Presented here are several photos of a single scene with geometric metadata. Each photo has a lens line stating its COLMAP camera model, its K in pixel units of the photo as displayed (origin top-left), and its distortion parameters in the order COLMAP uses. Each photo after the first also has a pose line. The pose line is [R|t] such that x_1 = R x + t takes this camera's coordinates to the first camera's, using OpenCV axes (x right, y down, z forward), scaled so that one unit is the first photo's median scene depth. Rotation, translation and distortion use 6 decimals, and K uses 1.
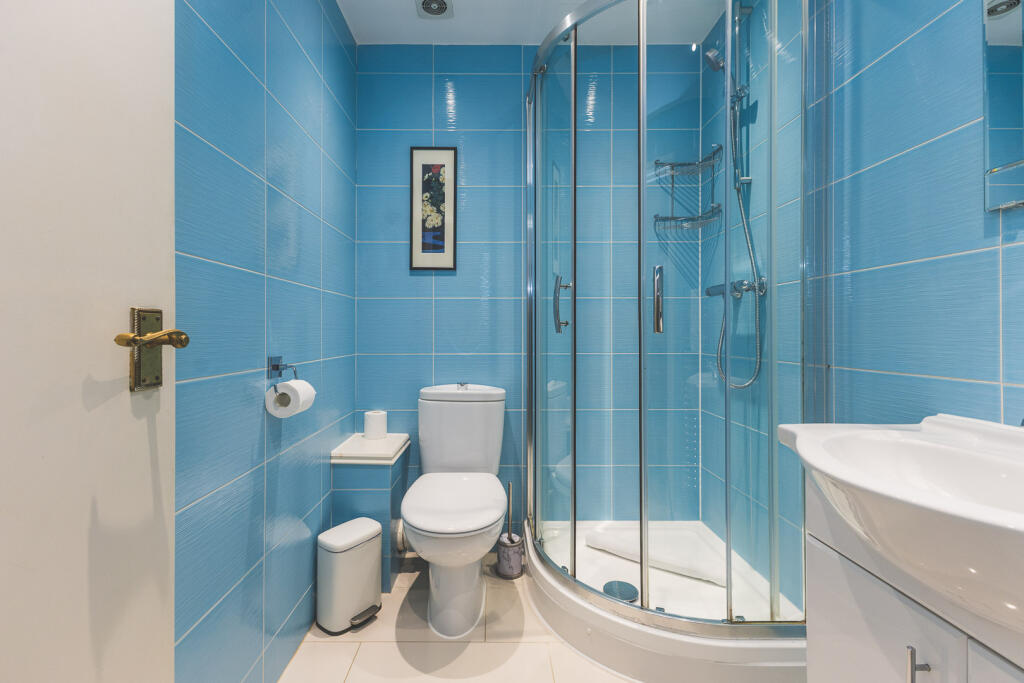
lens RADIAL K [[435.9, 0, 511.2], [0, 435.9, 332.8], [0, 0, 1]] dist [0.001903, -0.000174]
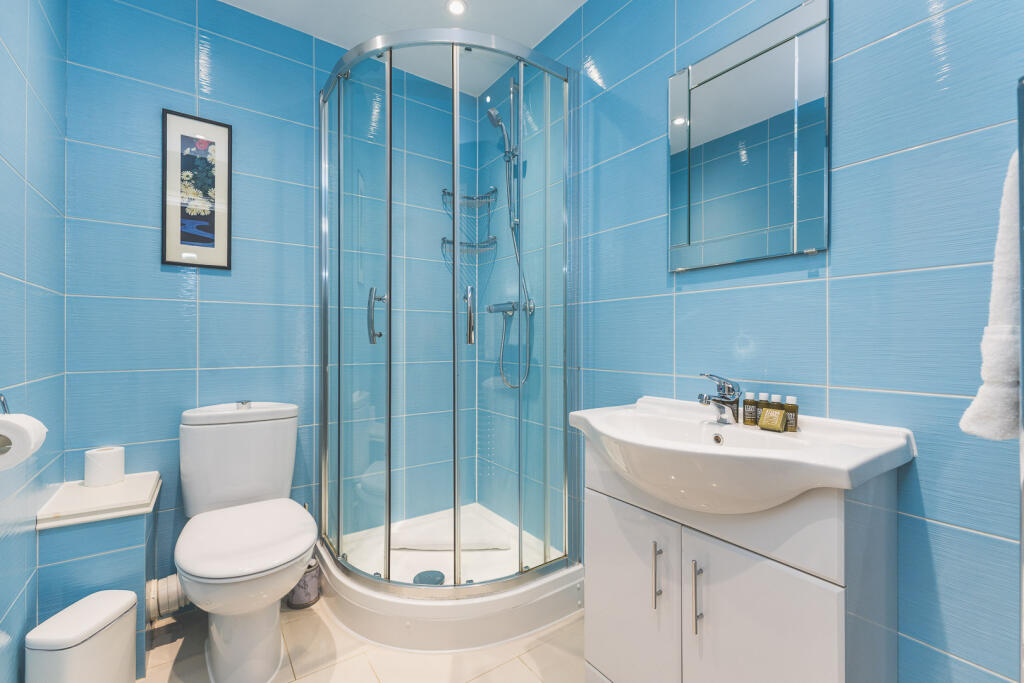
lens RADIAL K [[423.0, 0, 512.0], [0, 423.0, 341.5], [0, 0, 1]] dist [0.000535, -0.000385]
pose [[0.824671, 0.001553, 0.565610, -0.158647], [-0.003182, 0.999993, 0.001893, -0.007255], [-0.565604, -0.003361, 0.824670, 0.005737]]
